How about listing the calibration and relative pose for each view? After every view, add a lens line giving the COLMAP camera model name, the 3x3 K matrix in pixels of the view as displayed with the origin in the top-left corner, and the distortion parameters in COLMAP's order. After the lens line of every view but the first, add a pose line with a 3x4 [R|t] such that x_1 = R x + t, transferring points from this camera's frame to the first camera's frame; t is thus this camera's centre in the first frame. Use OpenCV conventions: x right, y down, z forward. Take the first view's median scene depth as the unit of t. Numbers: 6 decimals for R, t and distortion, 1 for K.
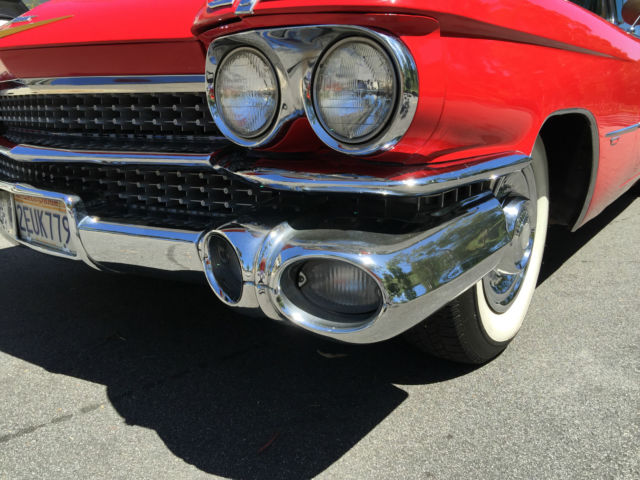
lens RADIAL K [[544.5, 0, 317.0], [0, 544.5, 232.8], [0, 0, 1]] dist [0.051454, -0.094333]
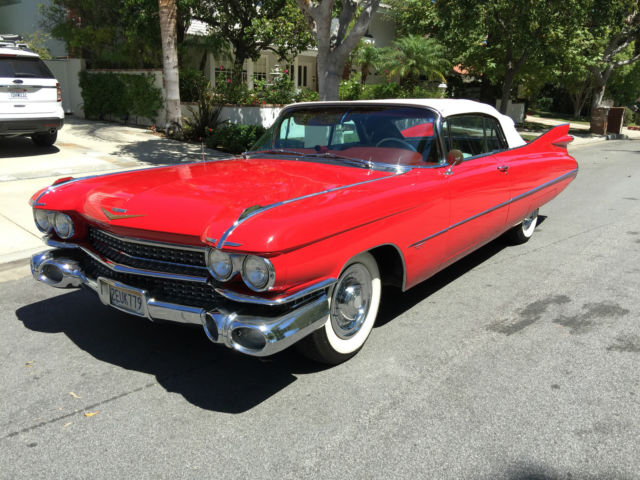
lens RADIAL K [[544.5, 0, 315.9], [0, 544.5, 236.2], [0, 0, 1]] dist [0.051454, -0.094333]
pose [[0.999825, 0.002137, 0.018575, 0.214611], [-0.002130, 0.999998, -0.000390, -0.286091], [-0.018576, 0.000350, 0.999827, -1.246749]]
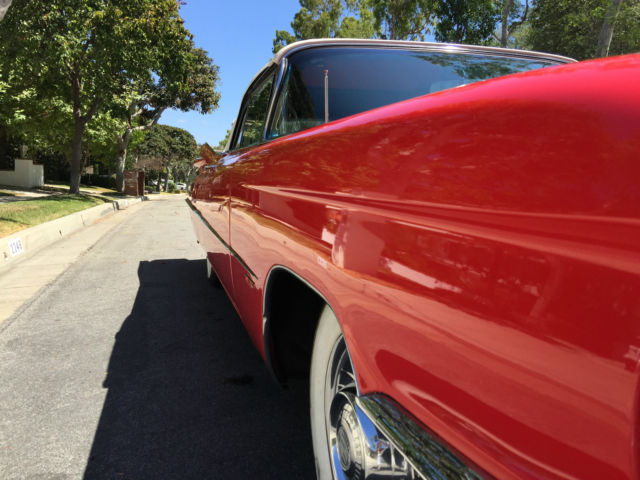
lens RADIAL K [[544.5, 0, 320.6], [0, 544.5, 229.8], [0, 0, 1]] dist [0.051454, -0.094333]
pose [[0.581219, -0.063704, 0.811250, -1.399192], [0.182263, 0.981794, -0.053486, -0.476532], [-0.793073, 0.178948, 0.582248, 1.571632]]
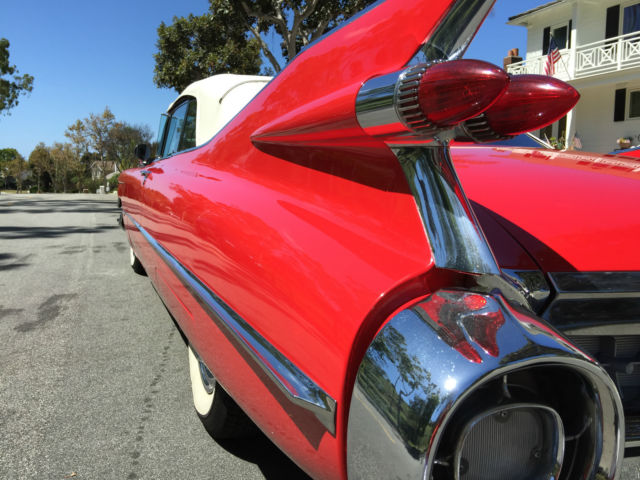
lens RADIAL K [[544.5, 0, 319.7], [0, 544.5, 234.8], [0, 0, 1]] dist [0.051454, -0.094333]
pose [[-0.491493, 0.072703, -0.867842, 3.243854], [-0.243855, 0.945157, 0.217285, -1.198751], [0.836044, 0.318421, -0.446809, 4.128004]]
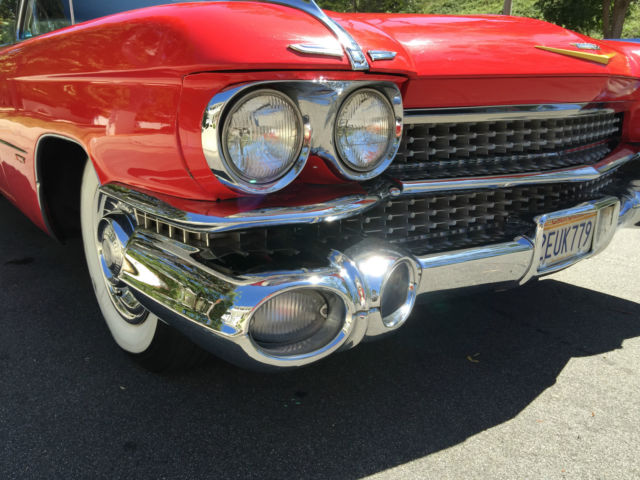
lens RADIAL K [[544.5, 0, 316.6], [0, 544.5, 238.7], [0, 0, 1]] dist [0.051454, -0.094333]
pose [[0.237560, -0.251049, 0.938371, -1.765861], [0.223740, 0.954192, 0.198639, -0.368348], [-0.945254, 0.162762, 0.282848, 1.285336]]
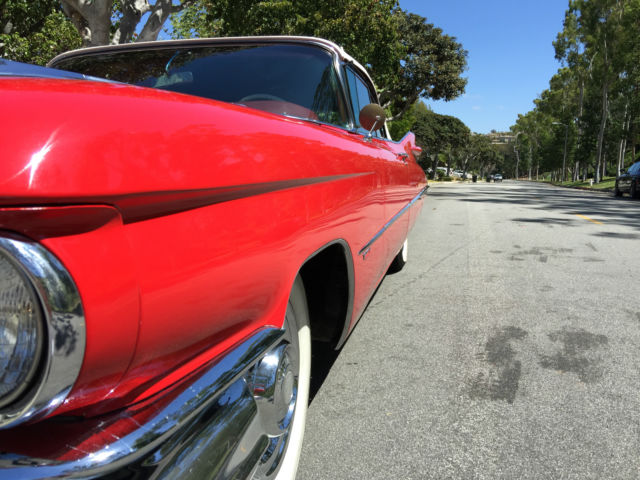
lens RADIAL K [[544.5, 0, 320.1], [0, 544.5, 231.0], [0, 0, 1]] dist [0.051454, -0.094333]
pose [[0.912061, -0.042506, 0.407845, 0.109148], [0.092330, 0.990360, -0.103260, -0.166788], [-0.399524, 0.131835, 0.907194, 0.218349]]
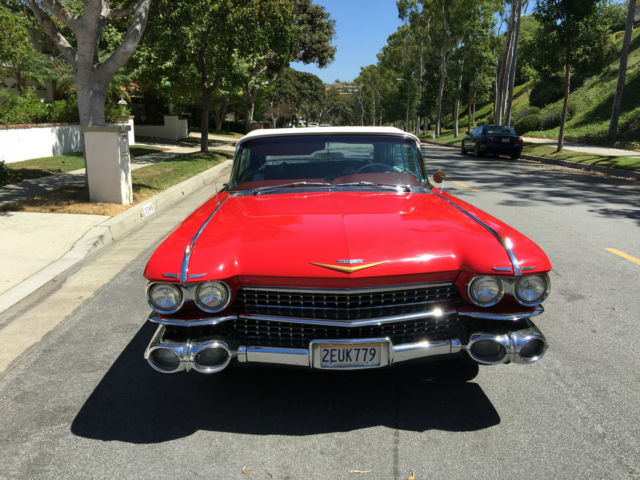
lens RADIAL K [[544.5, 0, 317.1], [0, 544.5, 237.7], [0, 0, 1]] dist [0.051454, -0.094333]
pose [[0.768773, -0.142356, 0.623477, -1.940699], [0.157000, 0.987087, 0.031790, -0.567813], [-0.619951, 0.073446, 0.781195, -0.536510]]
